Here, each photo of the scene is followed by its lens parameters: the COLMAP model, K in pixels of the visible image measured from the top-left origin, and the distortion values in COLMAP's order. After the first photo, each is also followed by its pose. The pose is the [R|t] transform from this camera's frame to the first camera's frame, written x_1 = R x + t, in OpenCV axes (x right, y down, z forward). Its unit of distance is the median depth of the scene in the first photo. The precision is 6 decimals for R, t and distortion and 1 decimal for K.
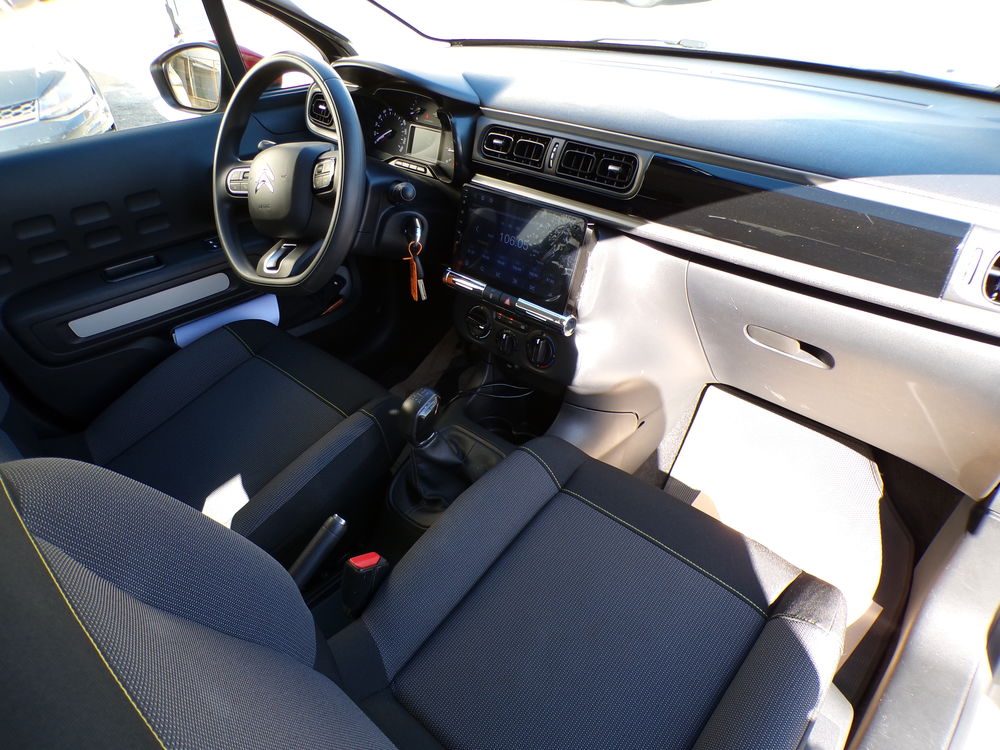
lens RADIAL K [[681.5, 0, 501.1], [0, 681.5, 376.5], [0, 0, 1]] dist [-0.028282, 0.002225]
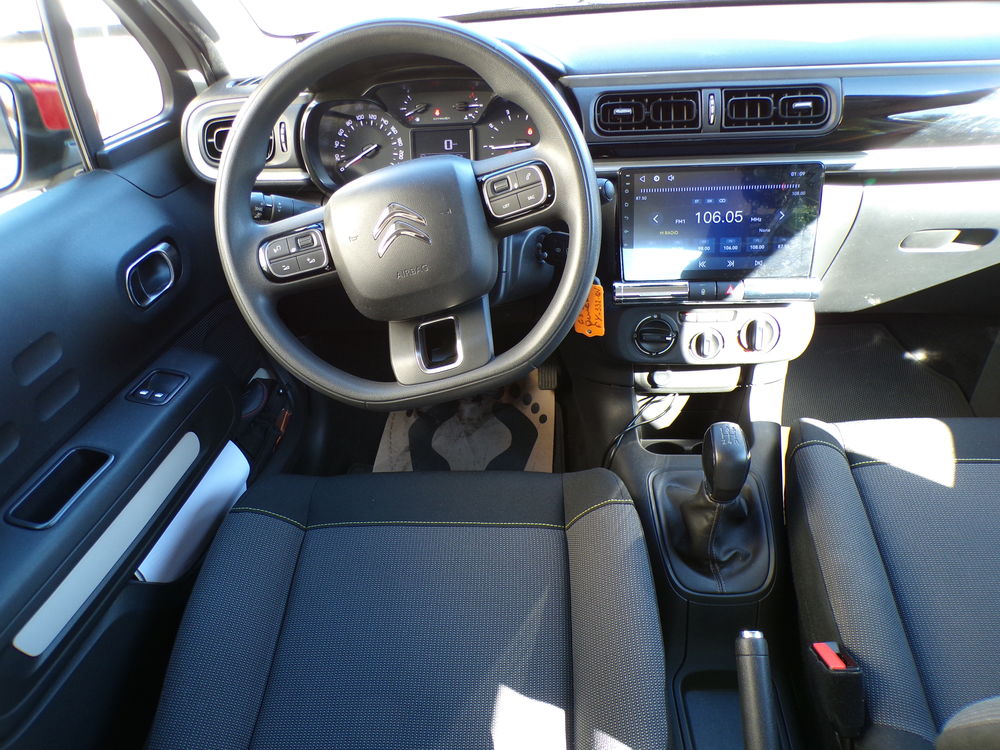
lens RADIAL K [[681.5, 0, 498.2], [0, 681.5, 377.5], [0, 0, 1]] dist [-0.028282, 0.002225]
pose [[0.764804, -0.370795, 0.526865, -0.683632], [0.386993, 0.918207, 0.084448, -0.193150], [-0.515084, 0.139307, 0.845743, 0.473143]]
